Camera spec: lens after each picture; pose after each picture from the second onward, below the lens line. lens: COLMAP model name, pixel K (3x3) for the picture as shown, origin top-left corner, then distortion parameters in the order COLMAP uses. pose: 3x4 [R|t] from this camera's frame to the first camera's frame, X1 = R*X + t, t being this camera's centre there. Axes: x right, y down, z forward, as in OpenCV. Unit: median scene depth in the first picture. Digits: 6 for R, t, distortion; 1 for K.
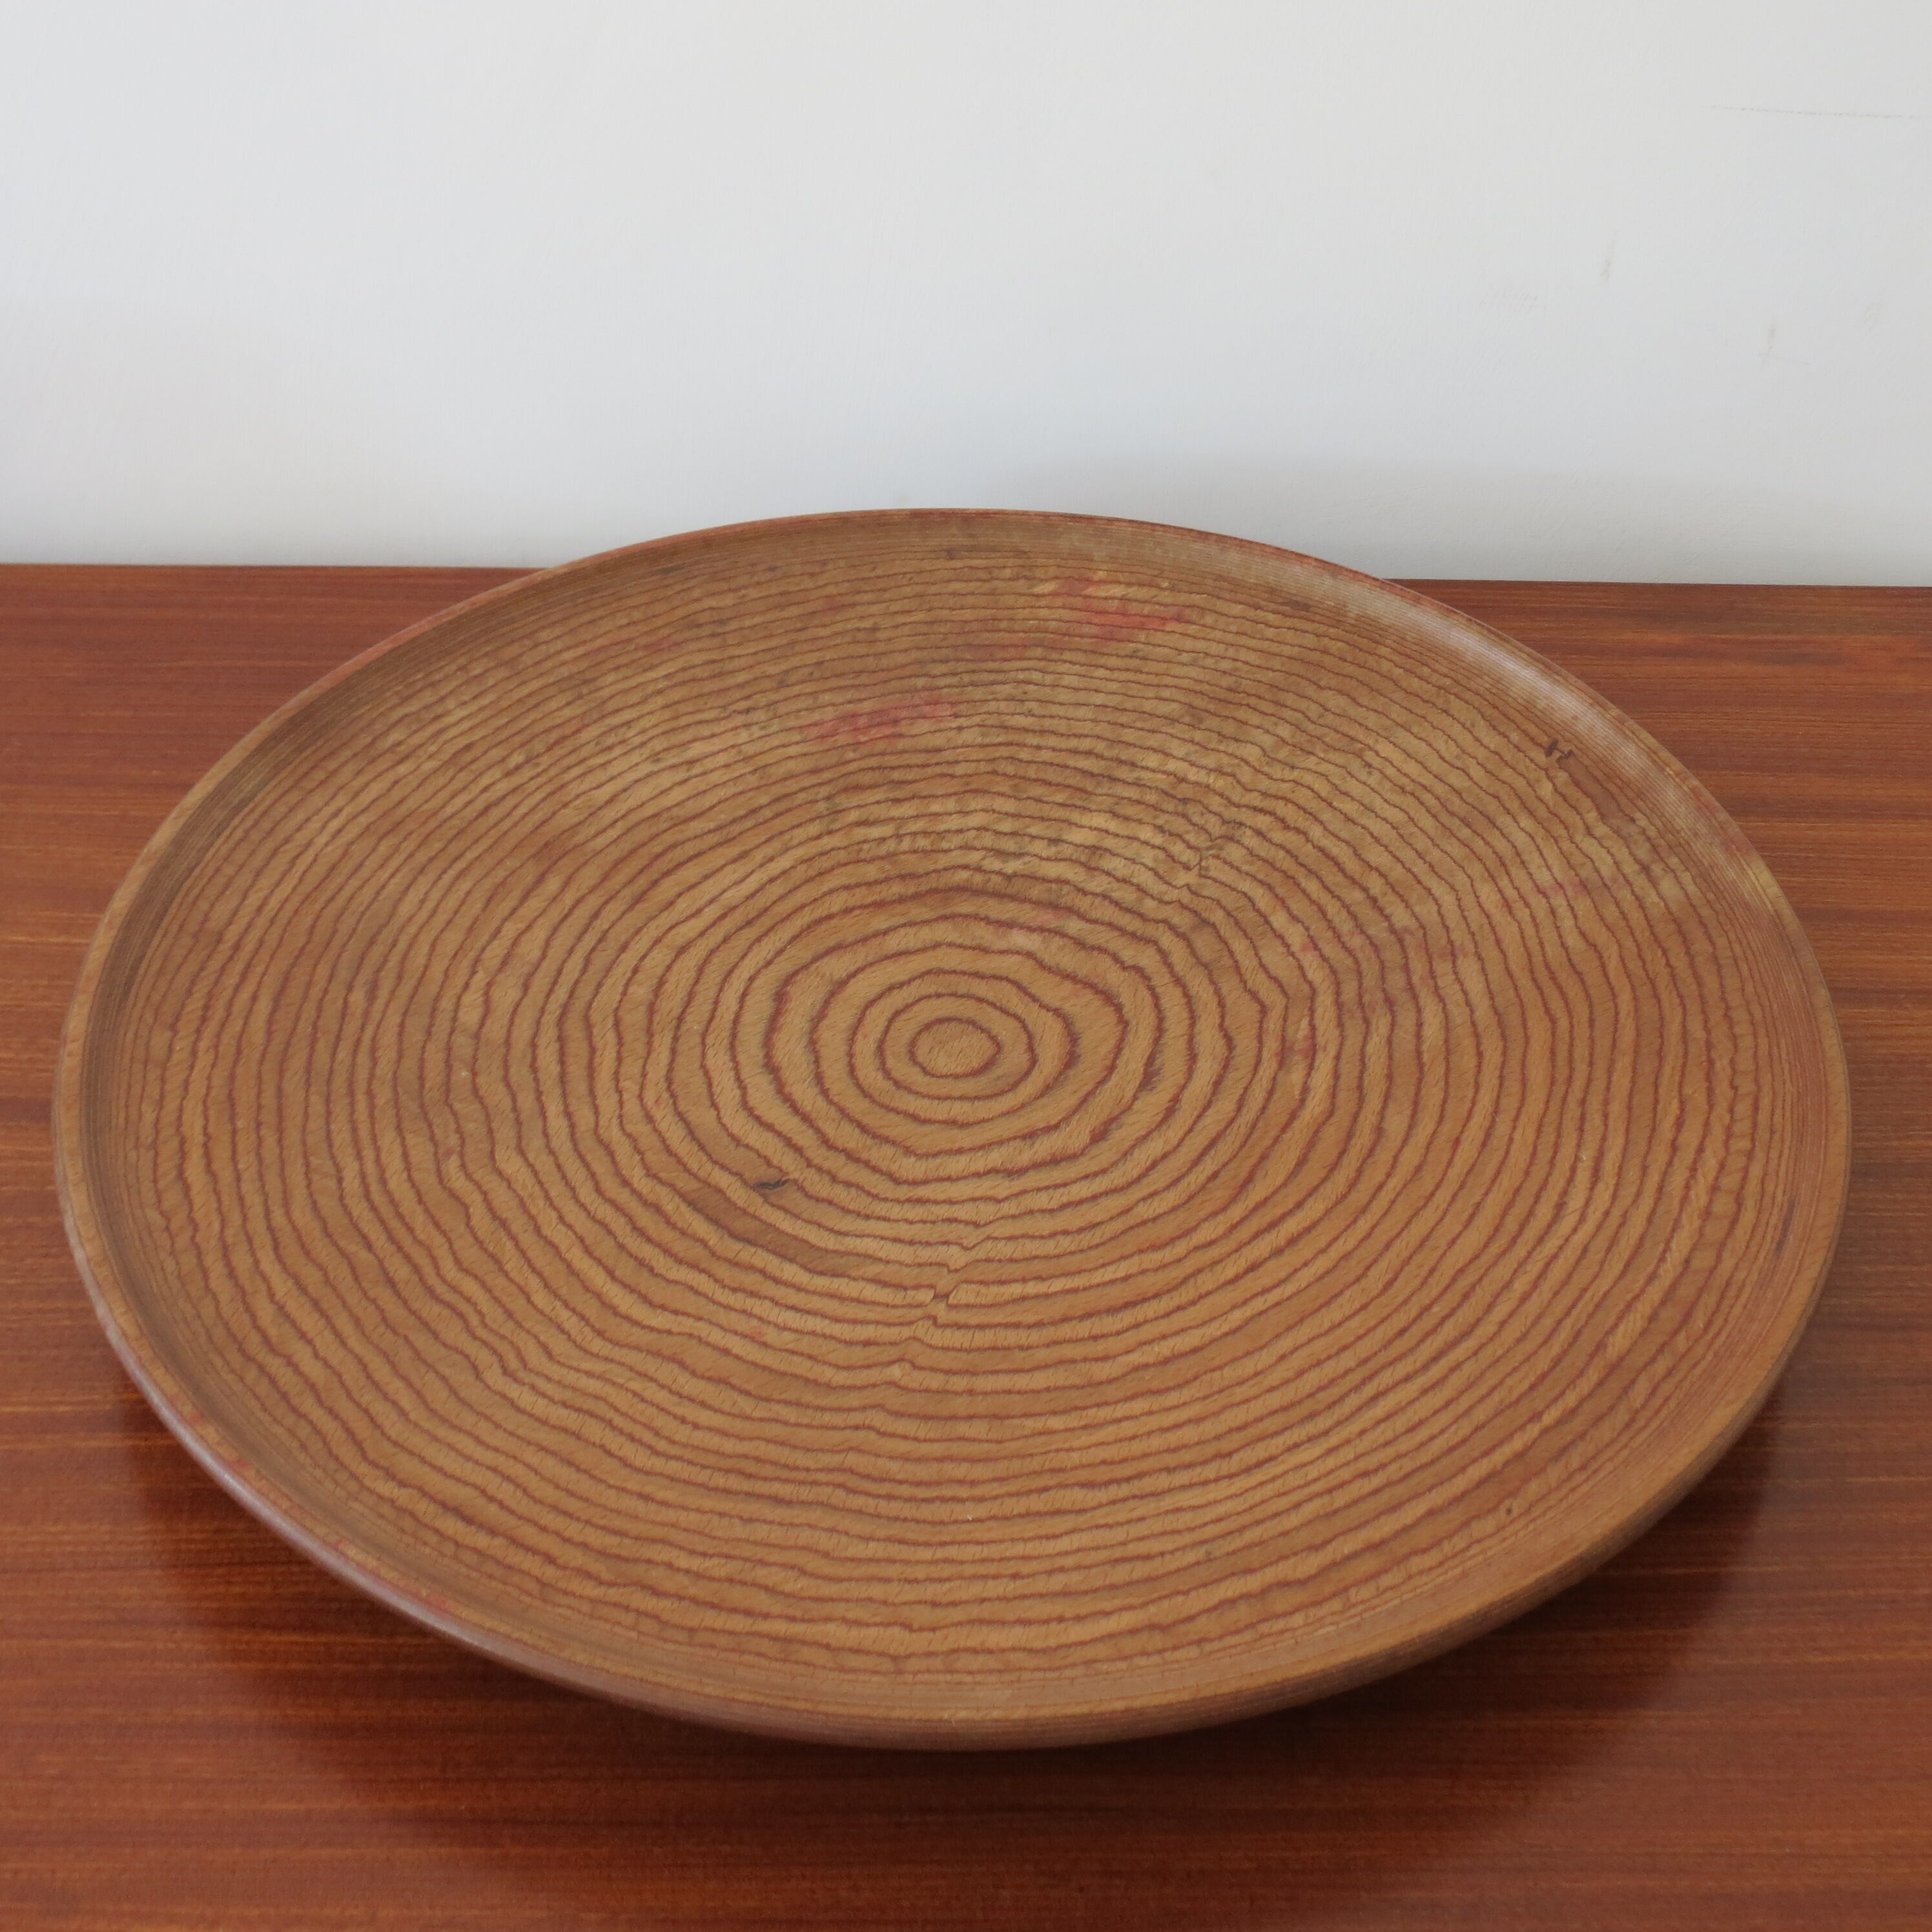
lens RADIAL K [[2812.0, 0, 968.1], [0, 2812.0, 966.3], [0, 0, 1]] dist [-0.056157, 0.000000]
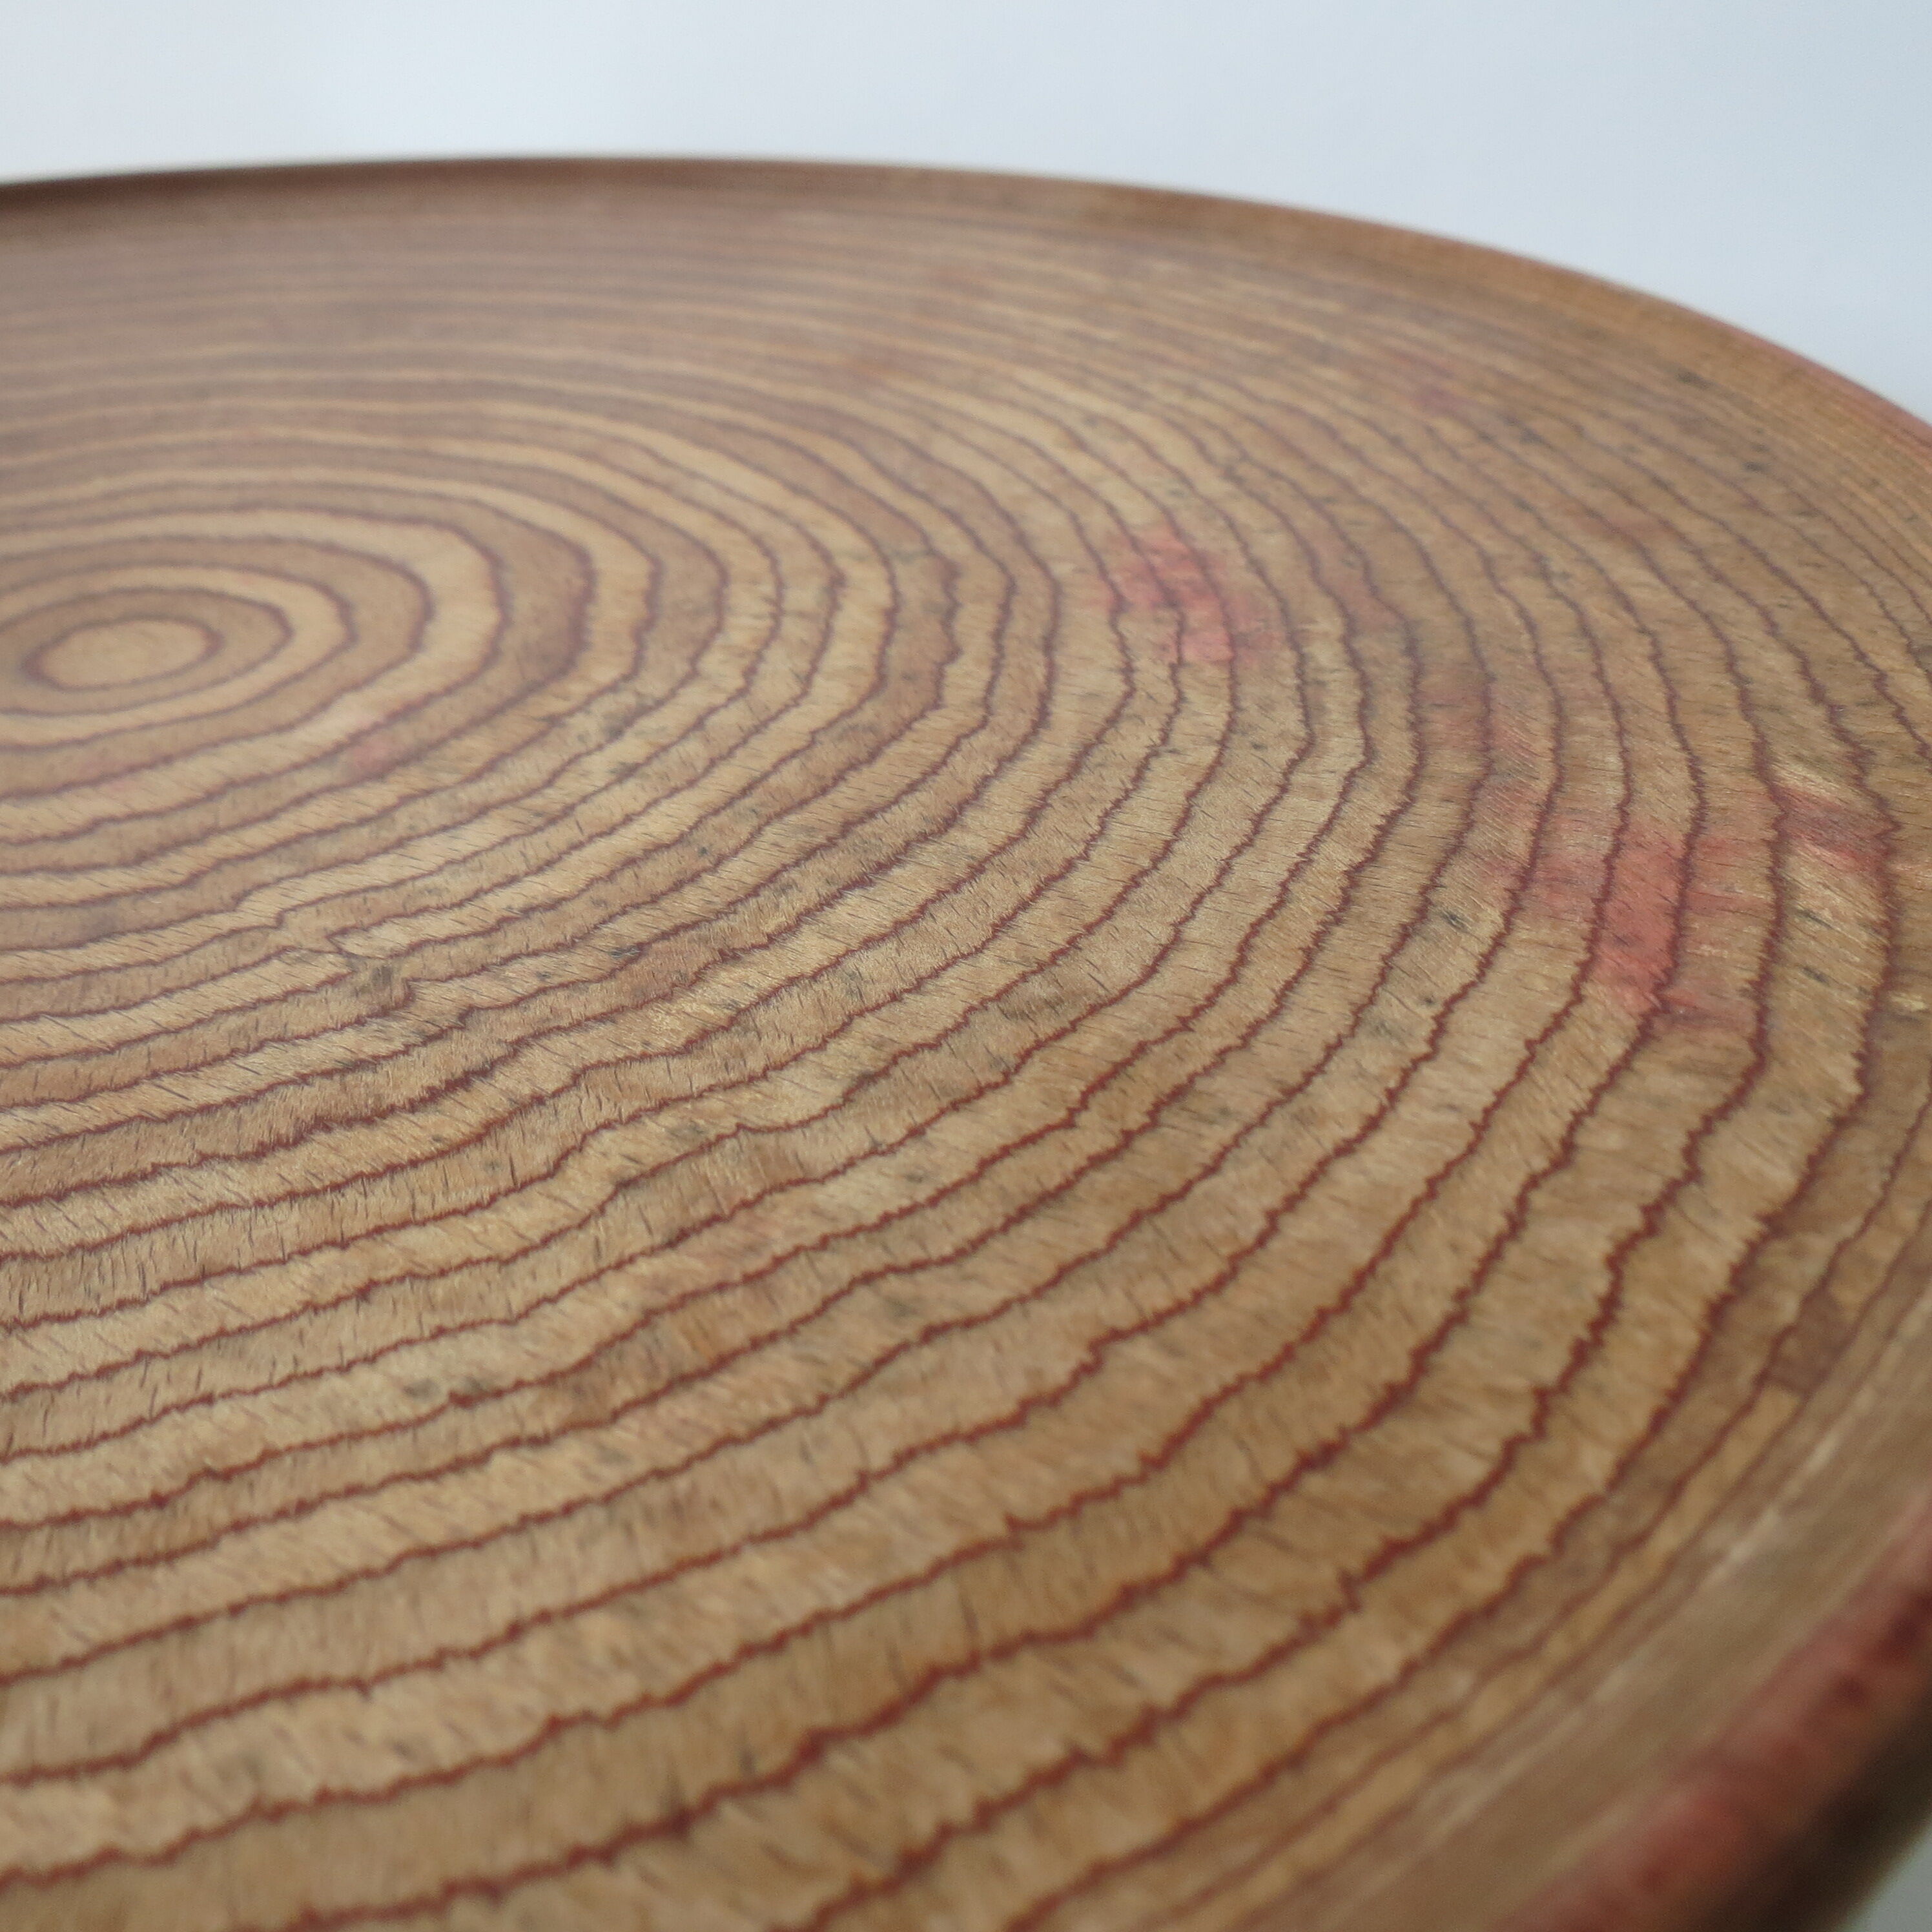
lens RADIAL K [[1839.7, 0, 953.3], [0, 1839.7, 962.0], [0, 0, 1]] dist [-0.022243, 0.000000]
pose [[-0.234820, 0.510205, -0.827376, 0.254325], [-0.634438, 0.564428, 0.528118, -0.201536], [0.736443, 0.648931, 0.191155, 1.097768]]
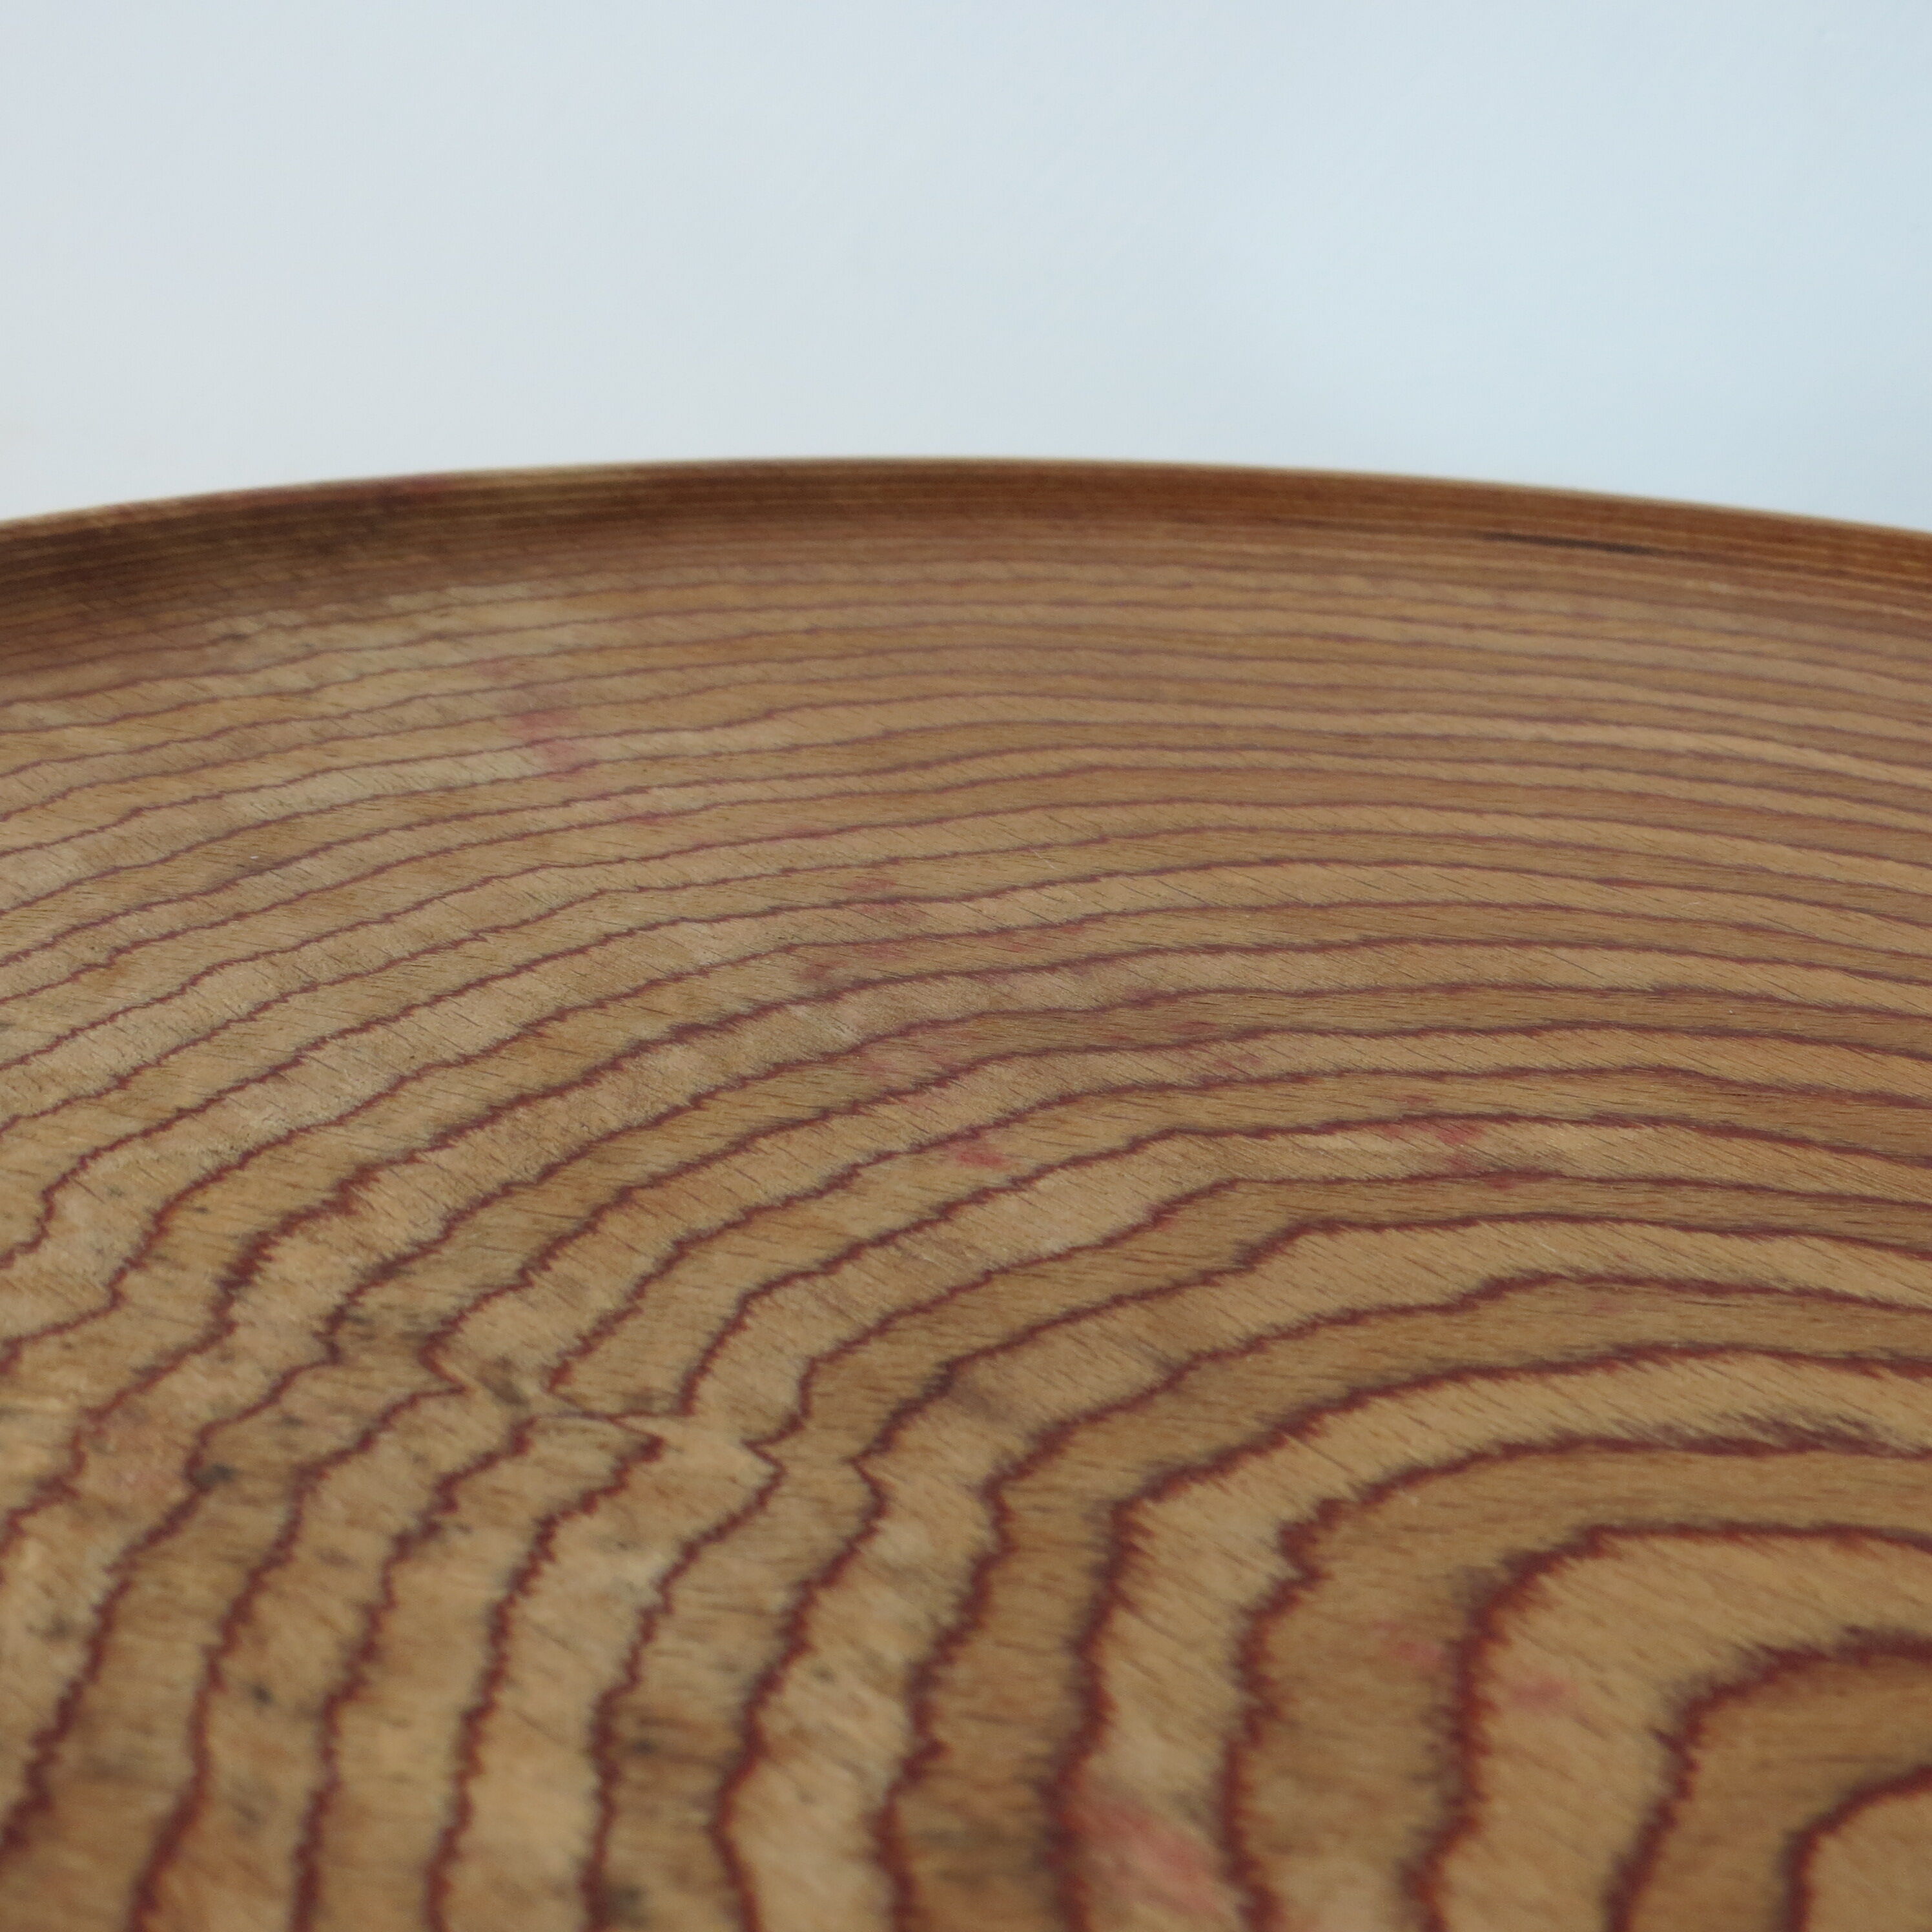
lens RADIAL K [[2696.2, 0, 979.8], [0, 2696.2, 962.4], [0, 0, 1]] dist [-0.060869, 0.000000]
pose [[-0.352617, -0.453401, 0.818590, -0.102540], [0.540767, 0.615190, 0.573683, -0.186182], [-0.763697, 0.644957, 0.028258, 1.026108]]
